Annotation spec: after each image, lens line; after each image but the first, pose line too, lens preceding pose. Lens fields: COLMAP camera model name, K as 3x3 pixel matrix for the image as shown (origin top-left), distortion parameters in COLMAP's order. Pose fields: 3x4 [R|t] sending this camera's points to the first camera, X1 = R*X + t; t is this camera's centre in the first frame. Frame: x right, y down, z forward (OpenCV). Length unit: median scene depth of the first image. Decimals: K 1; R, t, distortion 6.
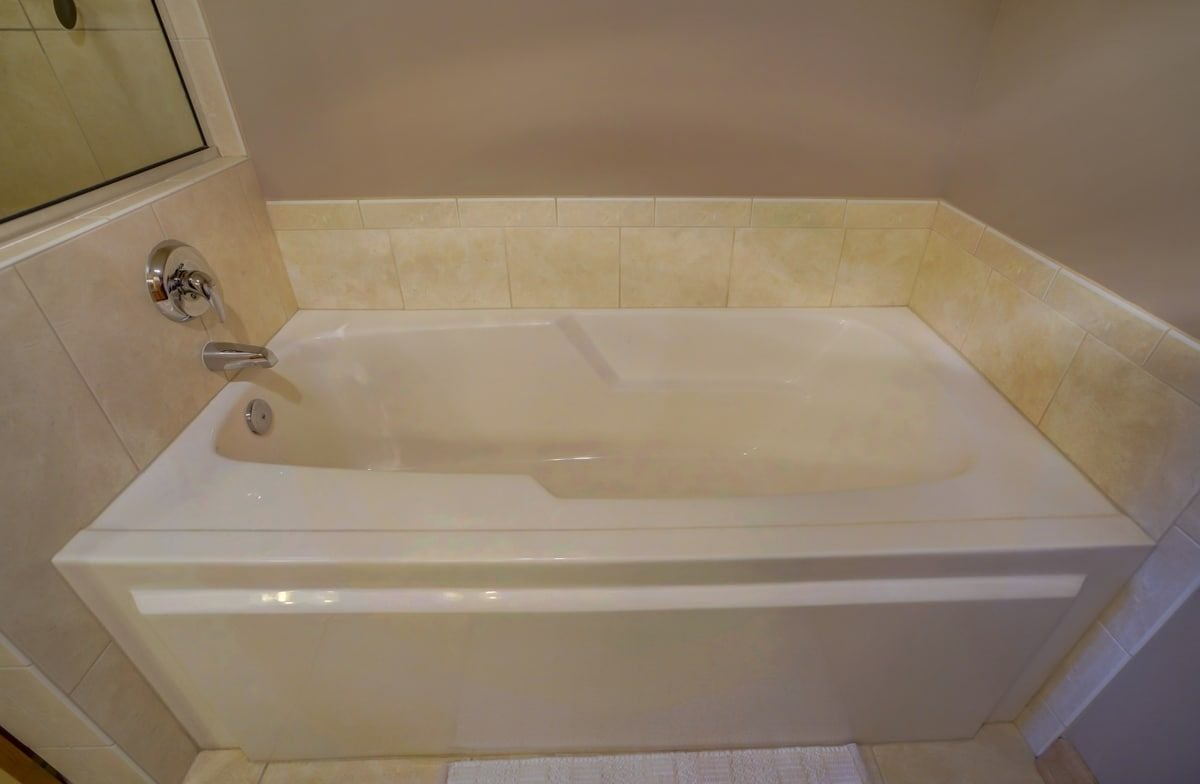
lens RADIAL K [[554.9, 0, 603.5], [0, 554.9, 376.2], [0, 0, 1]] dist [-0.040648, -0.000288]
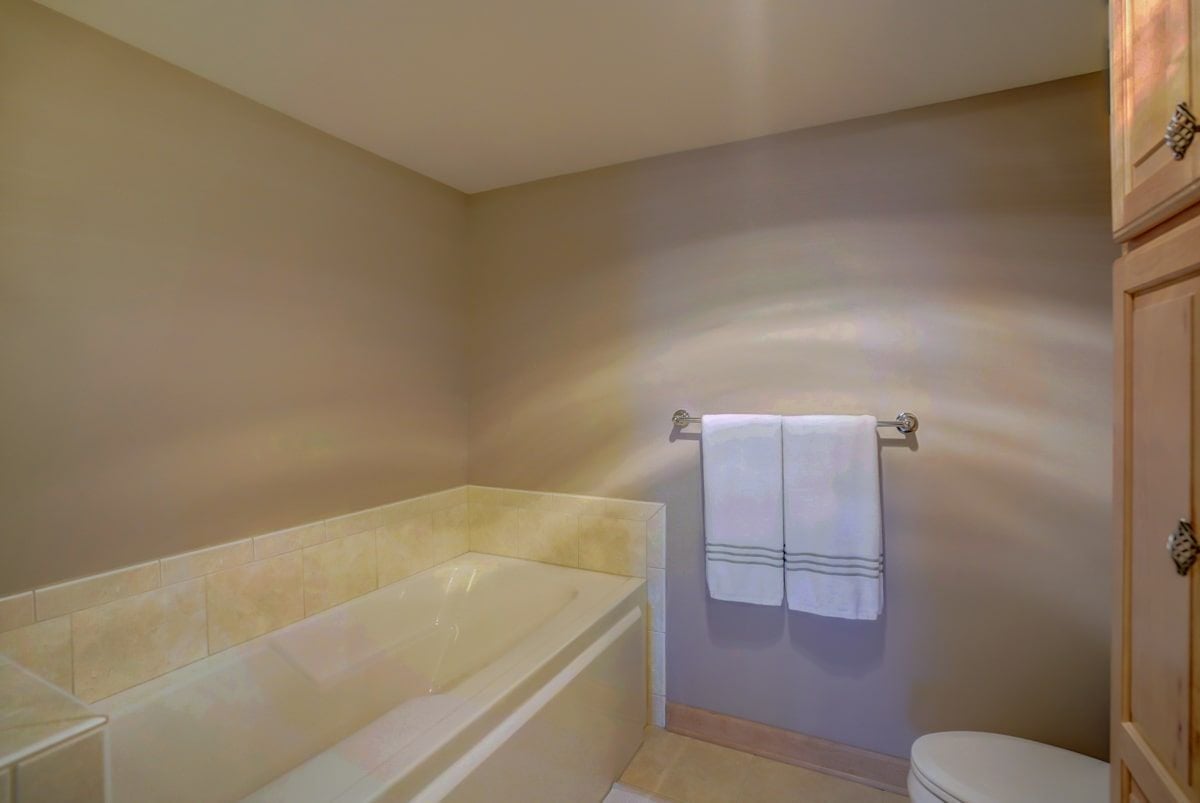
lens RADIAL K [[561.8, 0, 602.0], [0, 561.8, 386.3], [0, 0, 1]] dist [-0.047048, 0.000799]
pose [[0.457602, -0.008196, 0.889119, -0.775823], [0.489771, 0.836908, -0.244355, 0.061256], [-0.742108, 0.547282, 0.386985, -0.189380]]
